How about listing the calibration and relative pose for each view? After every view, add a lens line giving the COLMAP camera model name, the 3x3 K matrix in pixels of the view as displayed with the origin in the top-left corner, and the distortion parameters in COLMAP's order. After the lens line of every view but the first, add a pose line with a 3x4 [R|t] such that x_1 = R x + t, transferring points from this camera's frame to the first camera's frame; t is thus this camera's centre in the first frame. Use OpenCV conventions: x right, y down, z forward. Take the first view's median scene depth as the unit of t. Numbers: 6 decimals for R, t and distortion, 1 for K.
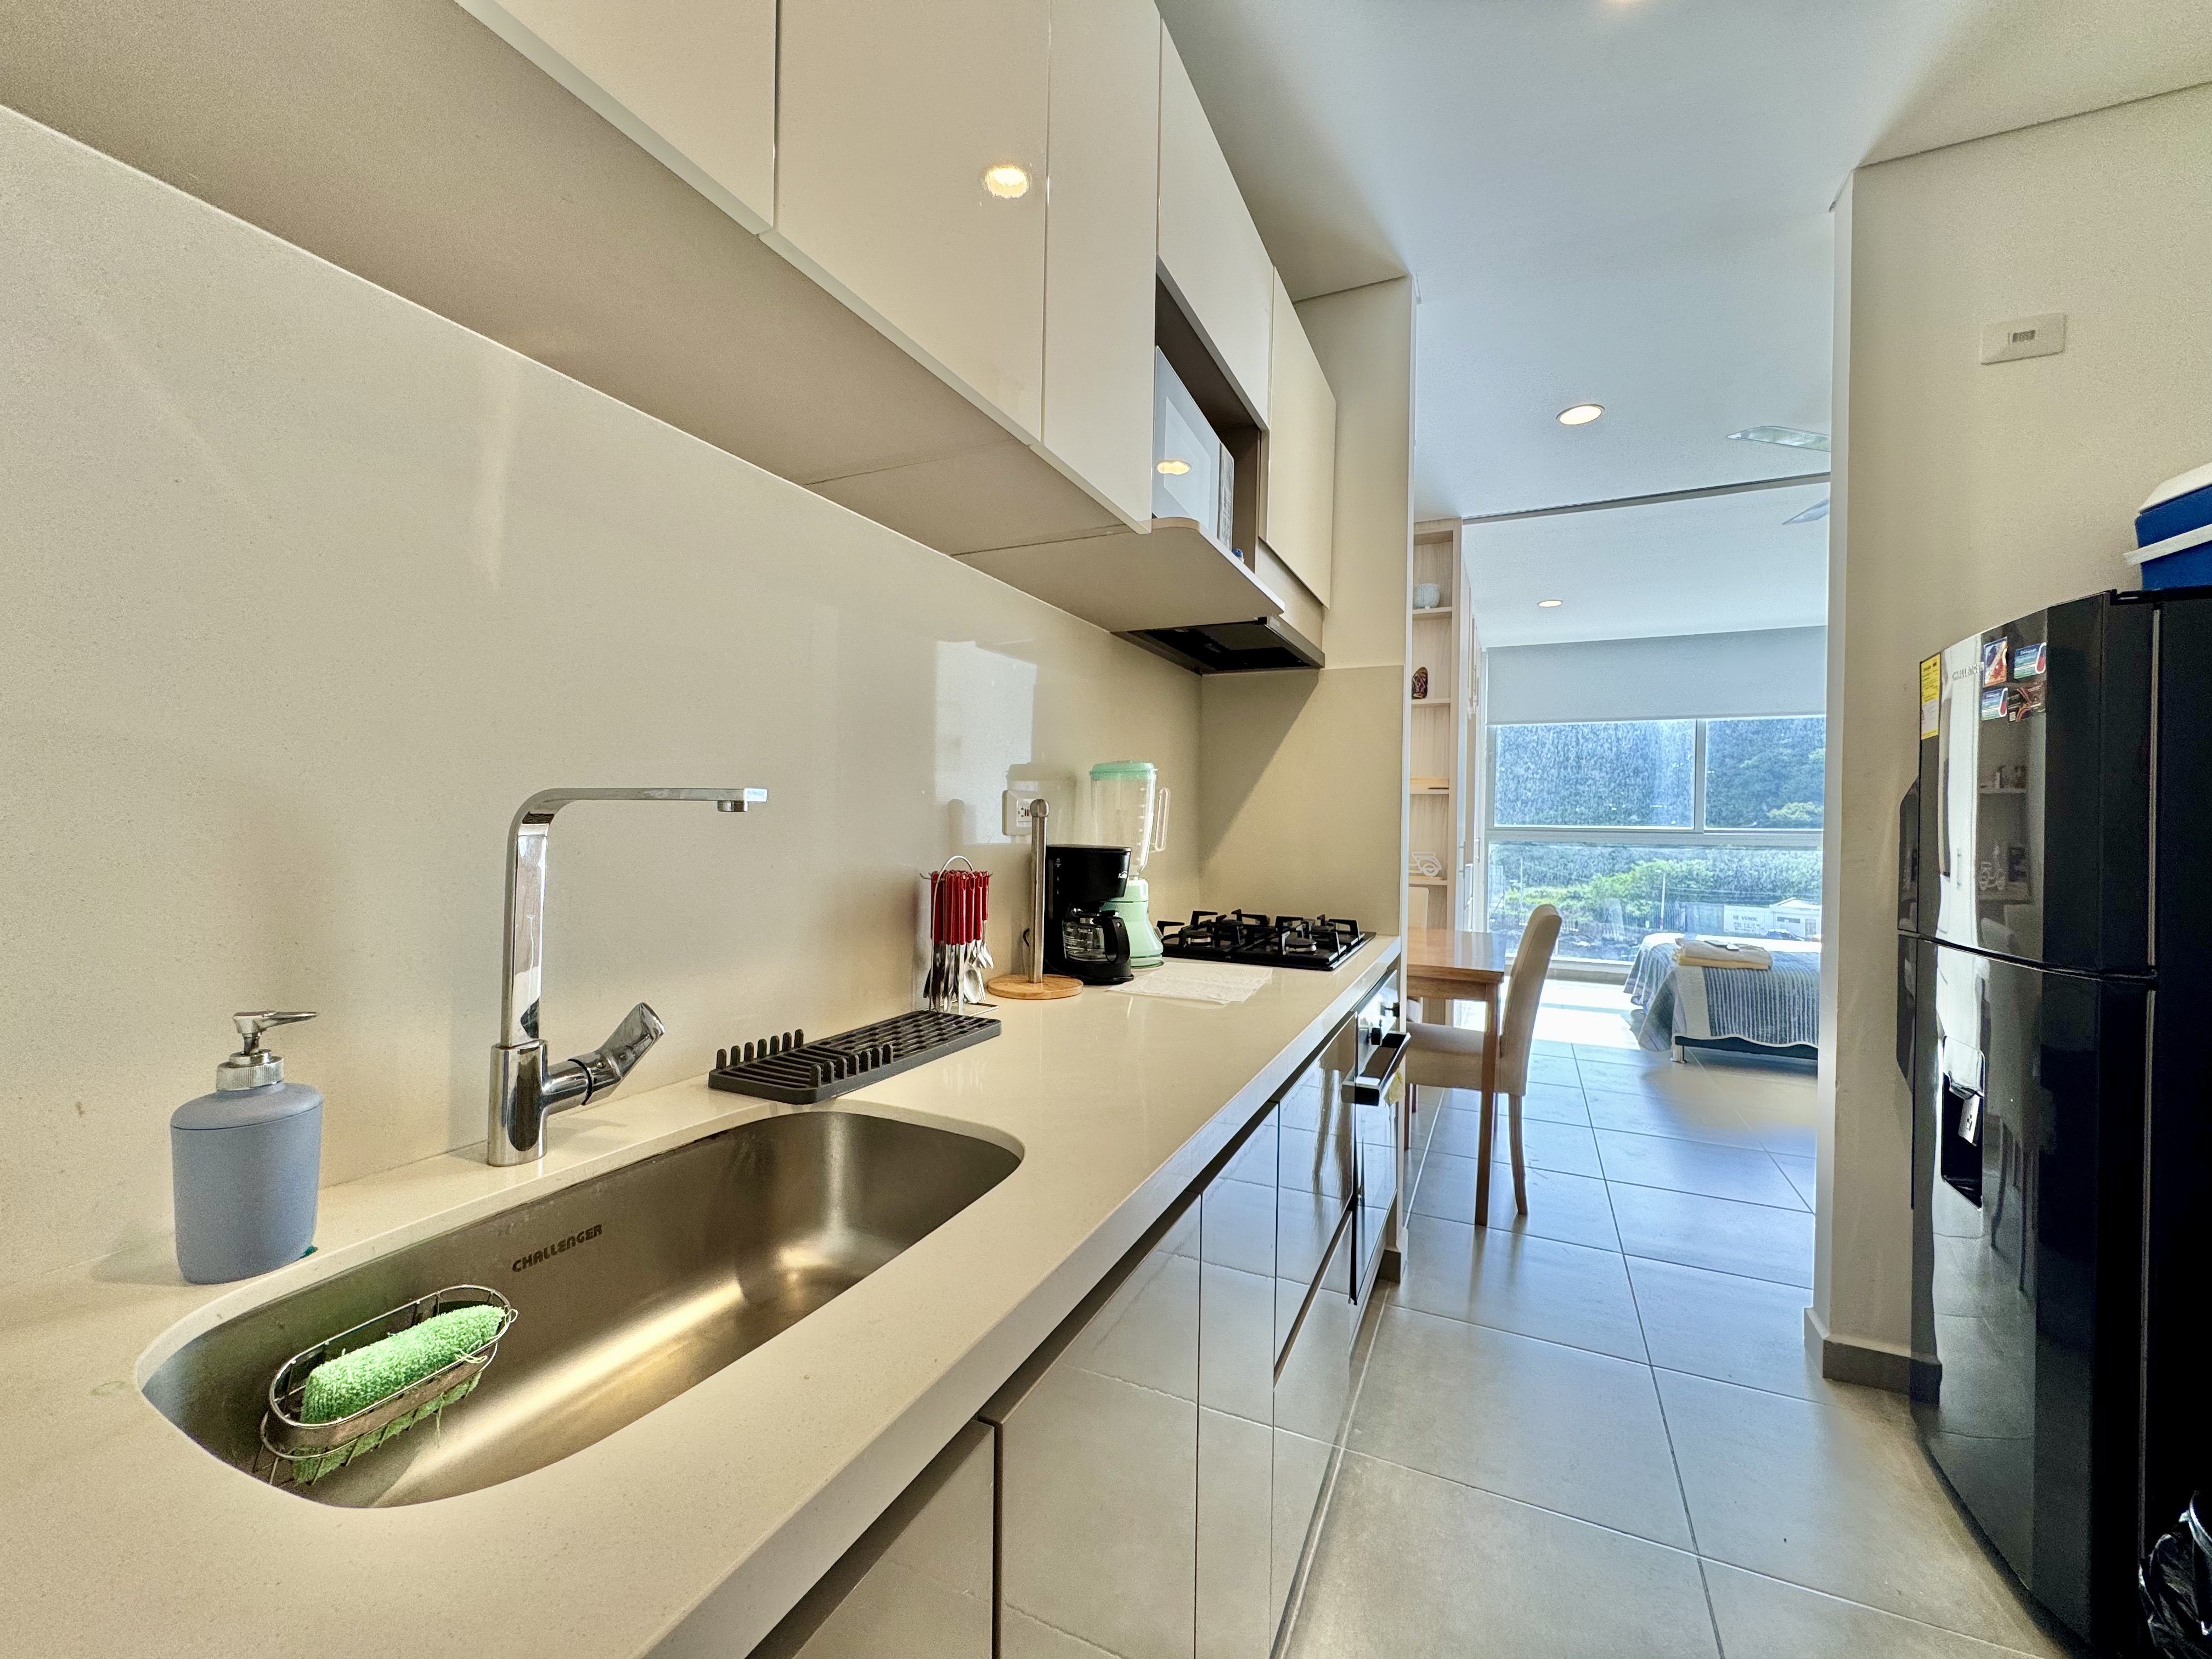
lens RADIAL K [[886.7, 0, 1106.0], [0, 886.7, 829.5], [0, 0, 1]] dist [0.000063, 0.000025]
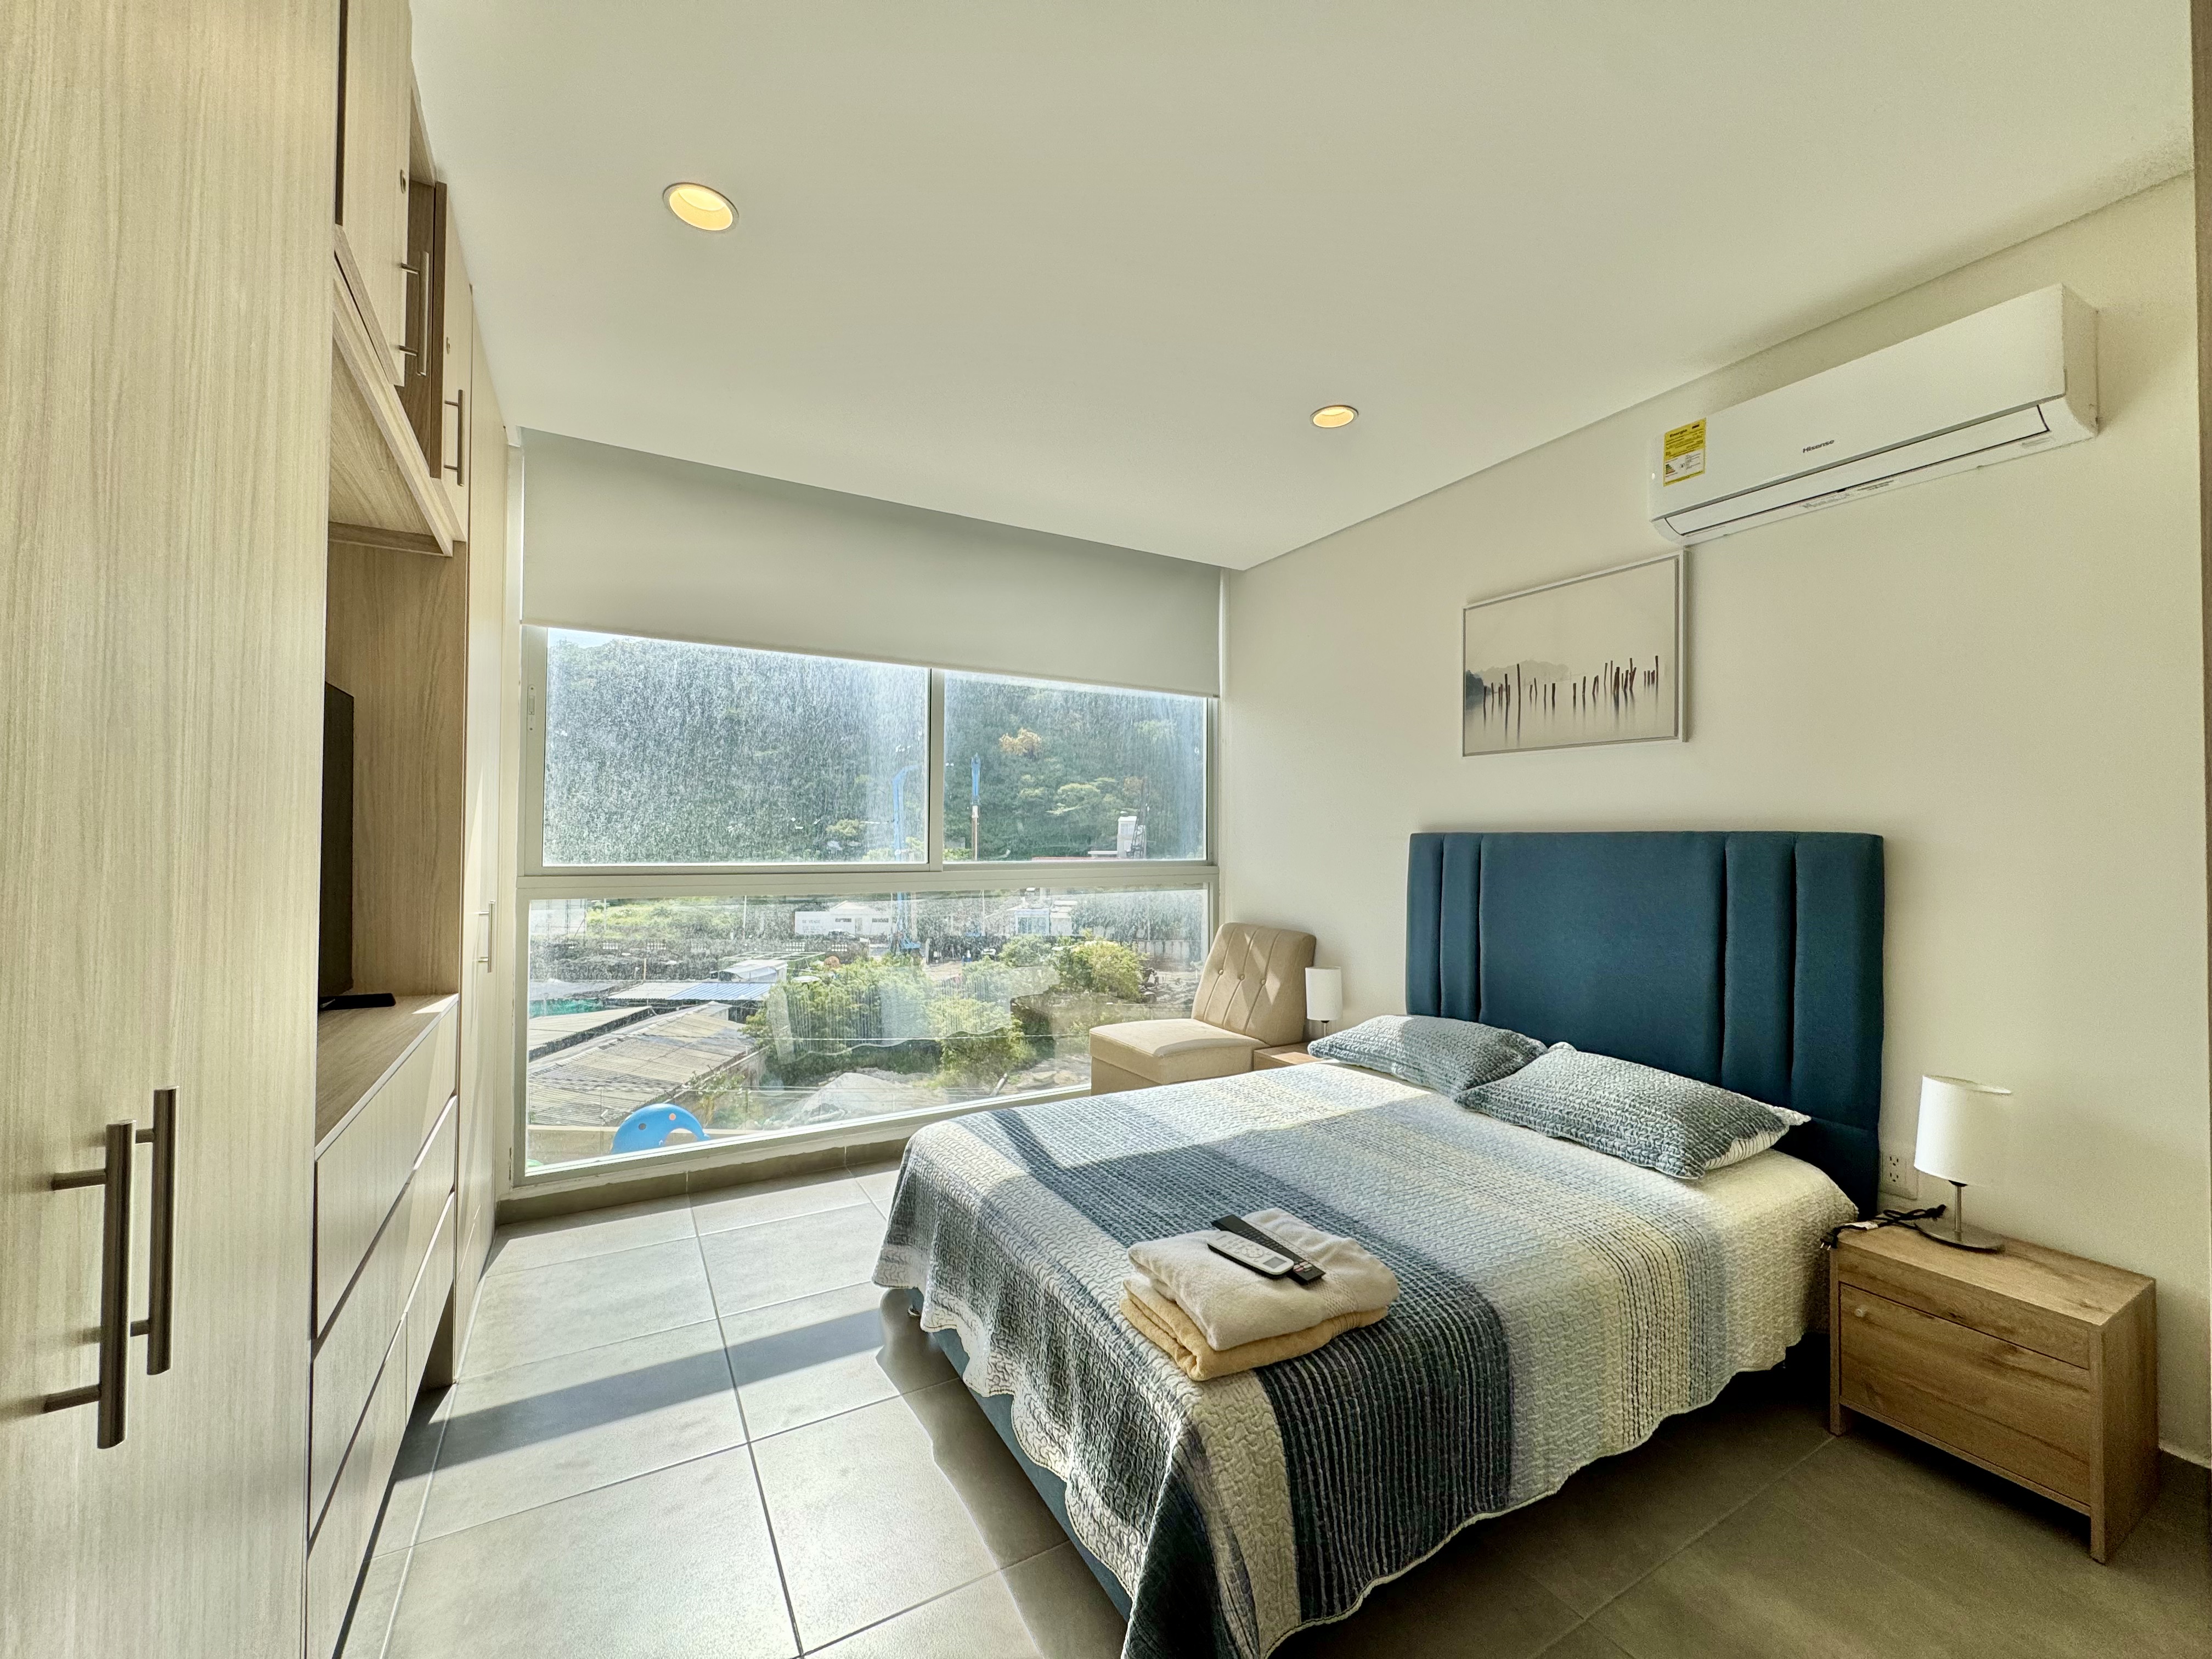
lens RADIAL K [[886.7, 0, 1106.0], [0, 886.7, 829.5], [0, 0, 1]] dist [0.000063, 0.000025]
pose [[0.579454, 0.003991, 0.814995, 0.396367], [0.009709, 0.999883, -0.011799, -0.021540], [-0.814947, 0.014749, 0.579348, 0.855517]]
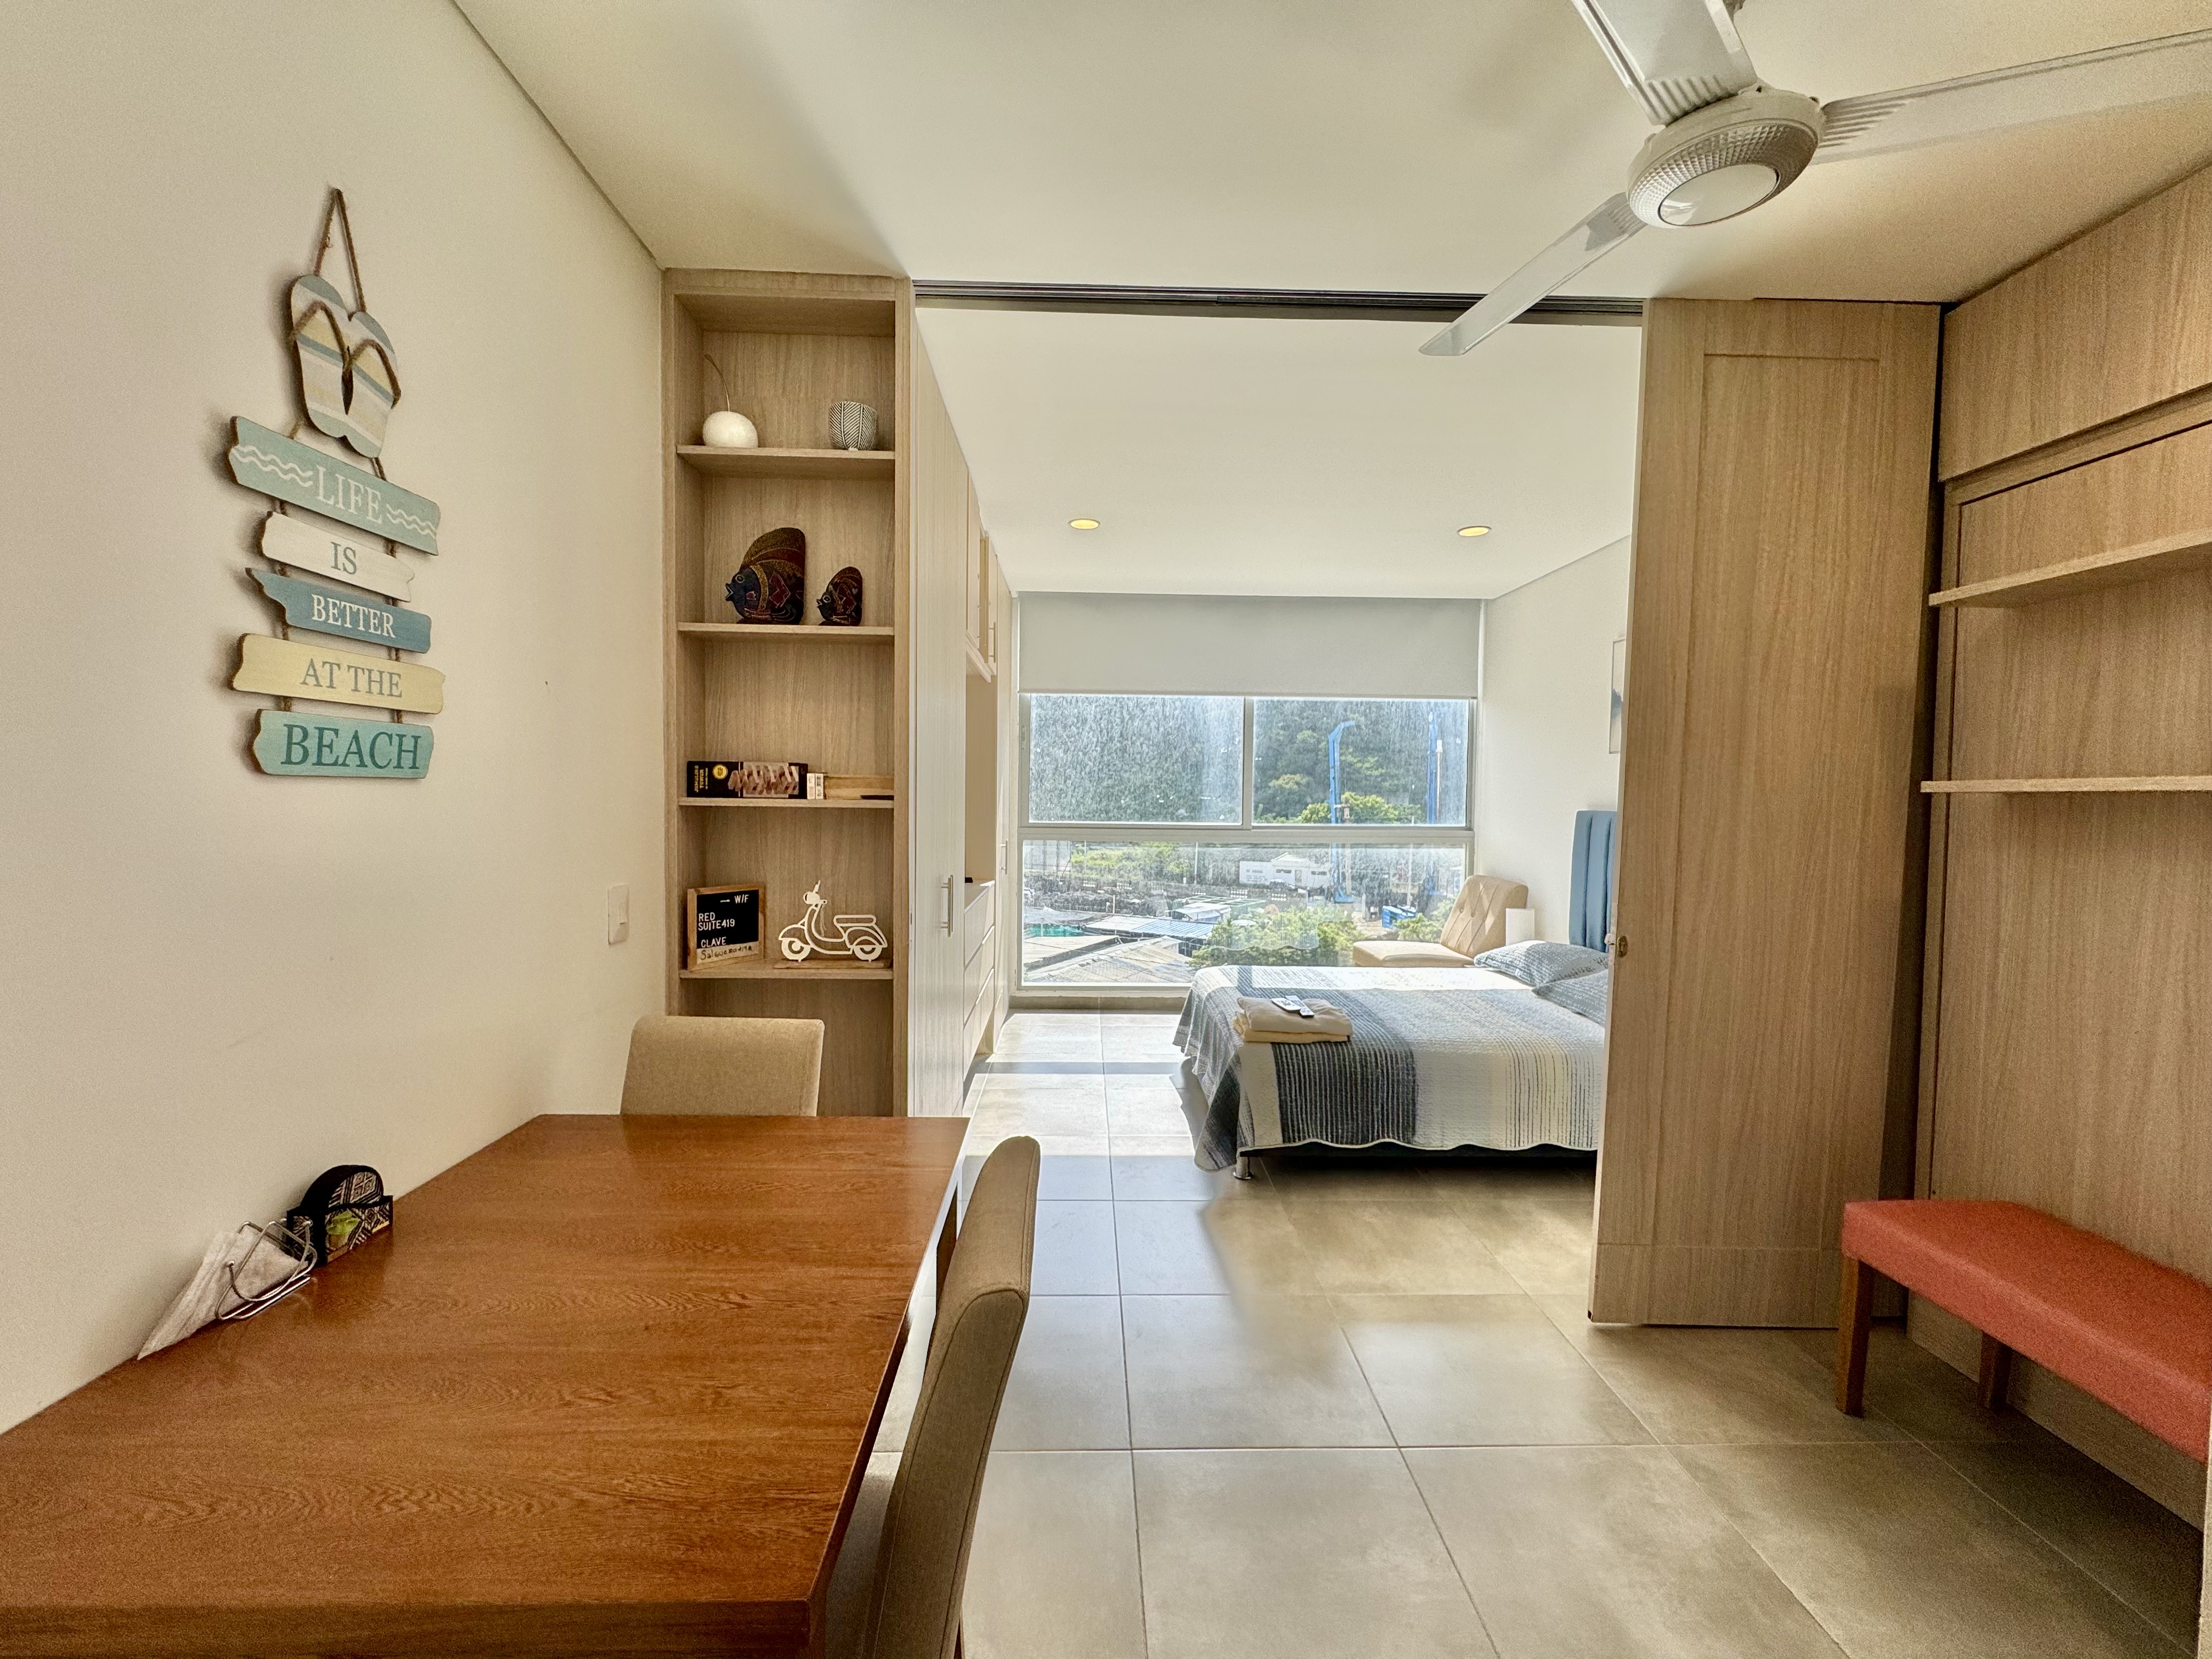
lens RADIAL K [[886.7, 0, 1106.0], [0, 886.7, 829.5], [0, 0, 1]] dist [0.000063, 0.000025]
pose [[0.895946, -0.019431, 0.443738, 0.237251], [0.003266, 0.999304, 0.037164, -0.042165], [-0.444151, -0.031848, 0.895386, 0.420188]]
